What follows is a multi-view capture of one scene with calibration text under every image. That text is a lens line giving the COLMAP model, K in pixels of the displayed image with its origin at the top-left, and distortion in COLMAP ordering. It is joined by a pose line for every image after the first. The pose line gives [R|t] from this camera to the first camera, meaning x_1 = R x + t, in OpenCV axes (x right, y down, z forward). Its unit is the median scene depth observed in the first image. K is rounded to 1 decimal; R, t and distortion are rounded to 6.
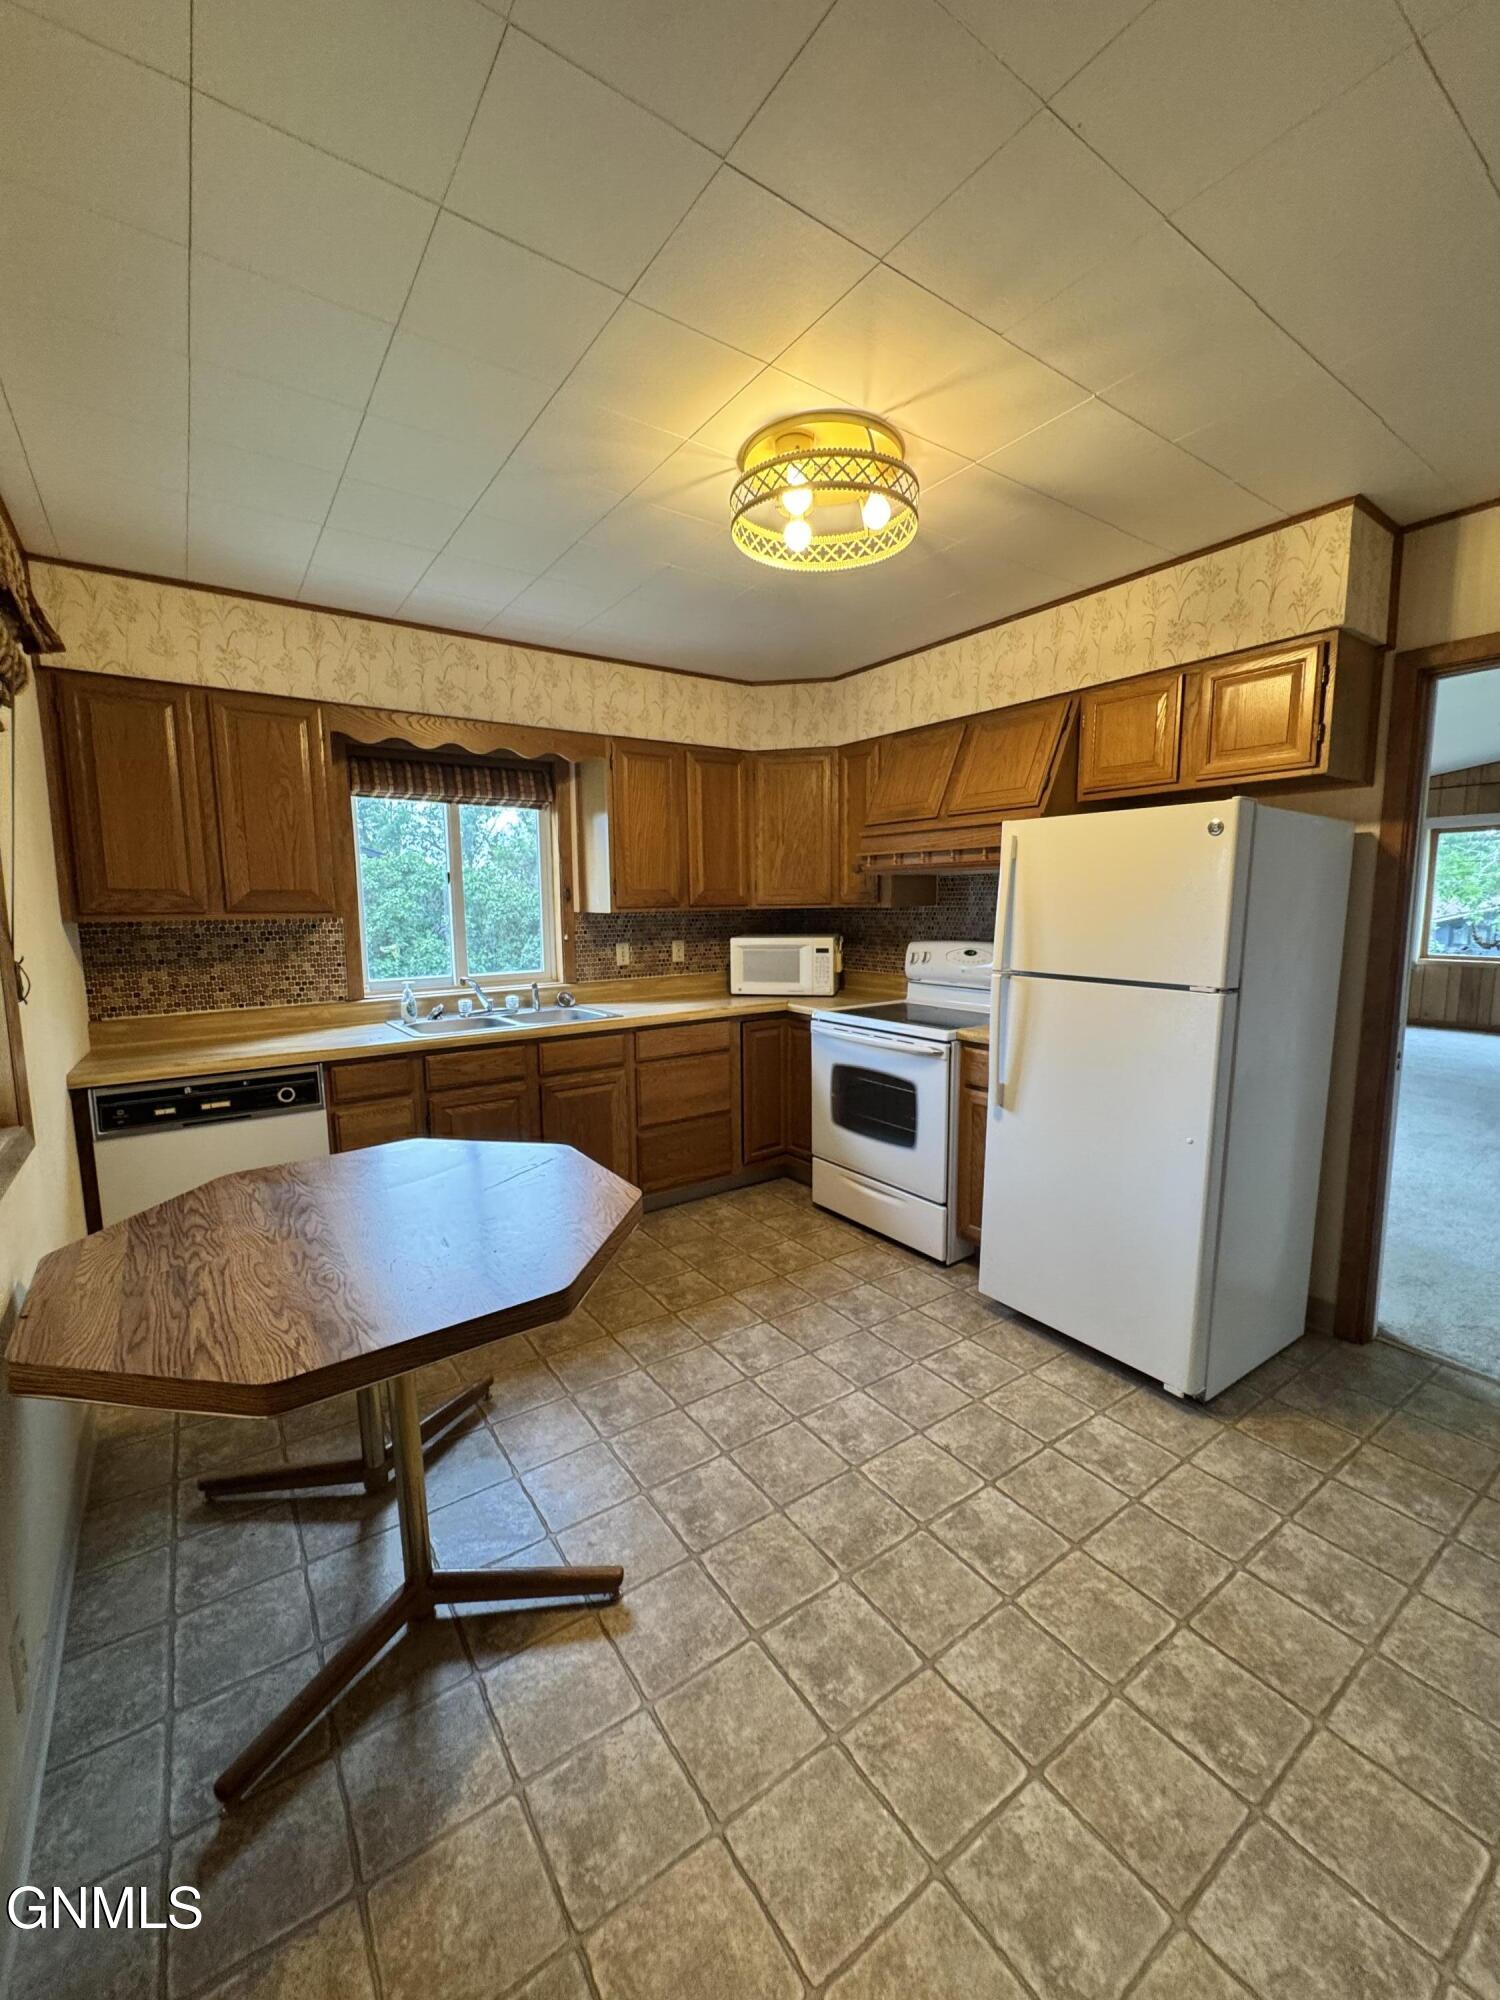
lens RADIAL K [[803.7, 0, 750.0], [0, 803.7, 1000.0], [0, 0, 1]] dist [-0.002456, 0.000286]
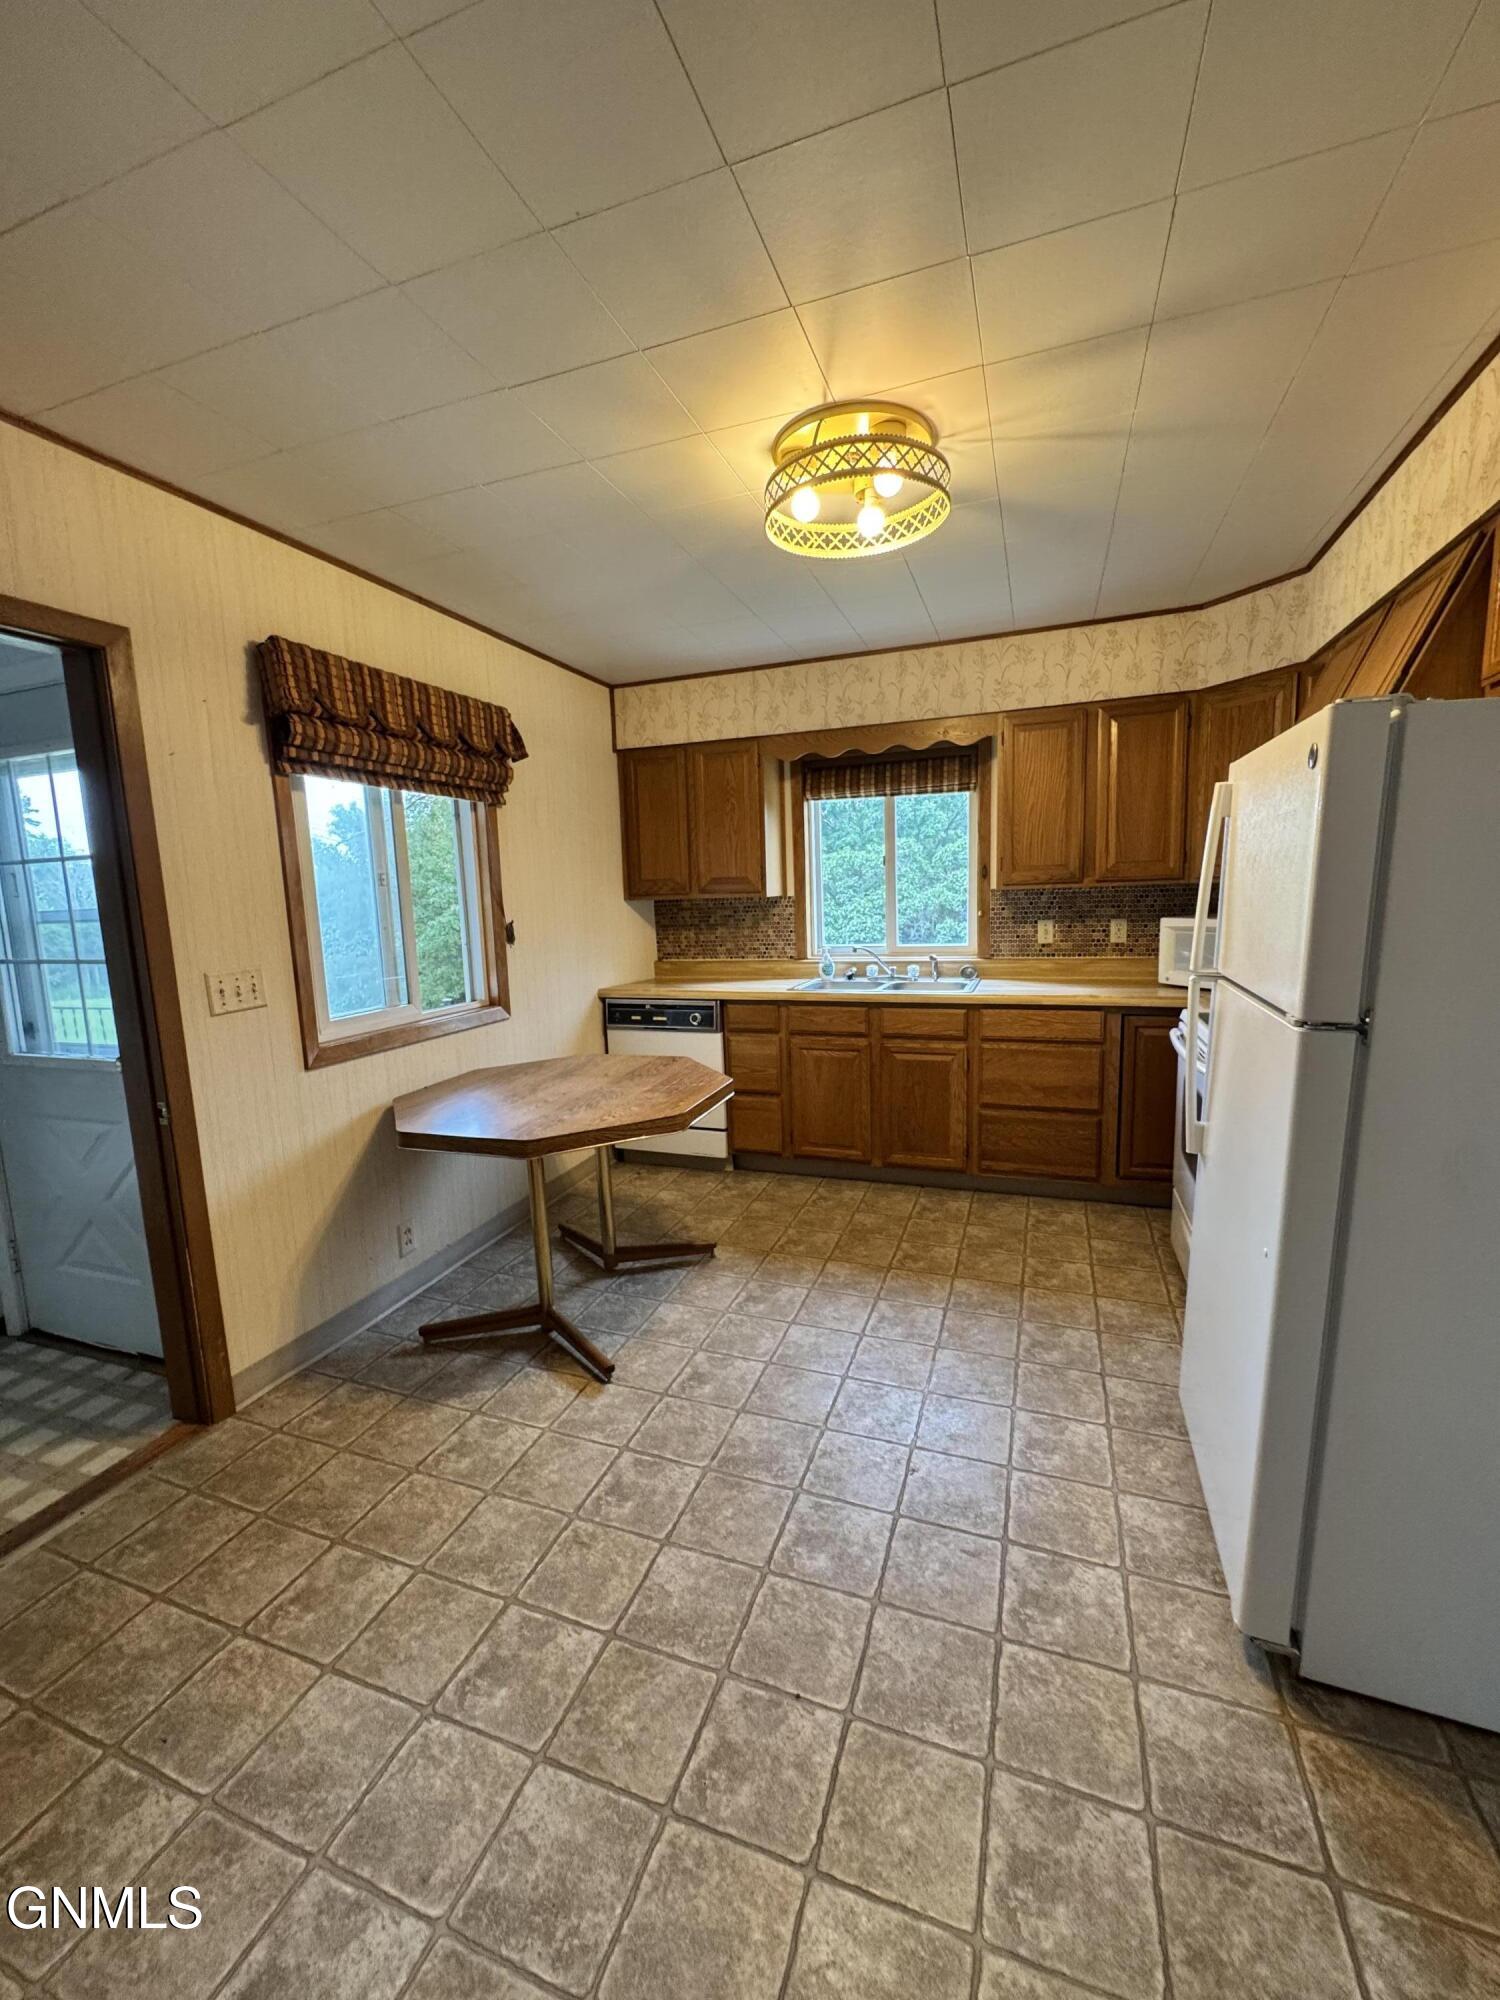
lens RADIAL K [[803.0, 0, 744.5], [0, 803.0, 999.6], [0, 0, 1]] dist [-0.002291, -0.000109]
pose [[0.564843, 0.105825, -0.818385, 0.647729], [-0.074255, 0.994238, 0.077314, -0.035324], [0.821851, 0.017099, 0.569446, 0.229607]]
